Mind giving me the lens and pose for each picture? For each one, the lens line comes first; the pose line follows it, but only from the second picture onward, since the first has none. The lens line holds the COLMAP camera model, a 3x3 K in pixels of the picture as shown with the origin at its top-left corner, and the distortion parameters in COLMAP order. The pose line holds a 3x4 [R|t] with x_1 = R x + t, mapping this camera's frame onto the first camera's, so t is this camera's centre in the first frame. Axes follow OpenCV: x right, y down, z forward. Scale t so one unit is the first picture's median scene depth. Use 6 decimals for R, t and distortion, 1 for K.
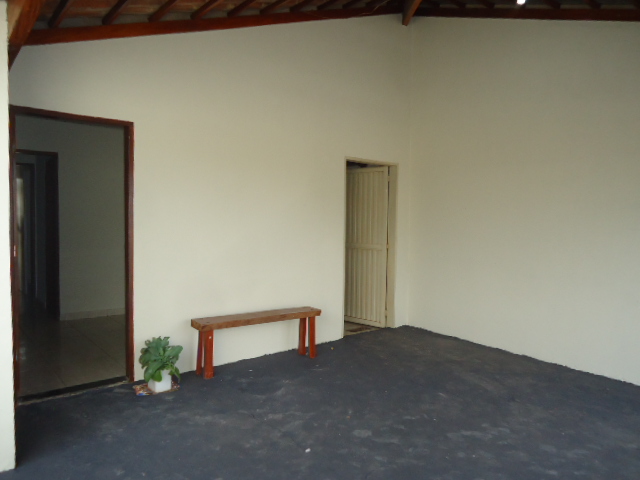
lens RADIAL K [[466.5, 0, 320.0], [0, 466.5, 240.0], [0, 0, 1]] dist [-0.005357, 0.002782]
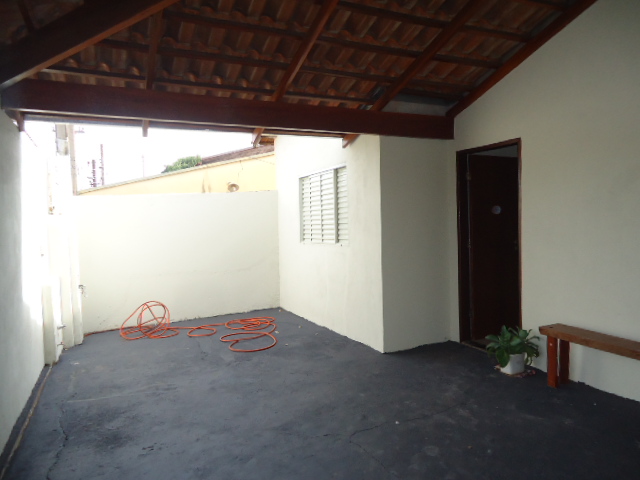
lens RADIAL K [[466.5, 0, 320.0], [0, 466.5, 240.0], [0, 0, 1]] dist [-0.005357, 0.002782]
pose [[-0.285128, 0.009652, -0.958441, 0.922635], [-0.029521, 0.999386, 0.018847, -0.002644], [0.958035, 0.033668, -0.284668, 0.946675]]
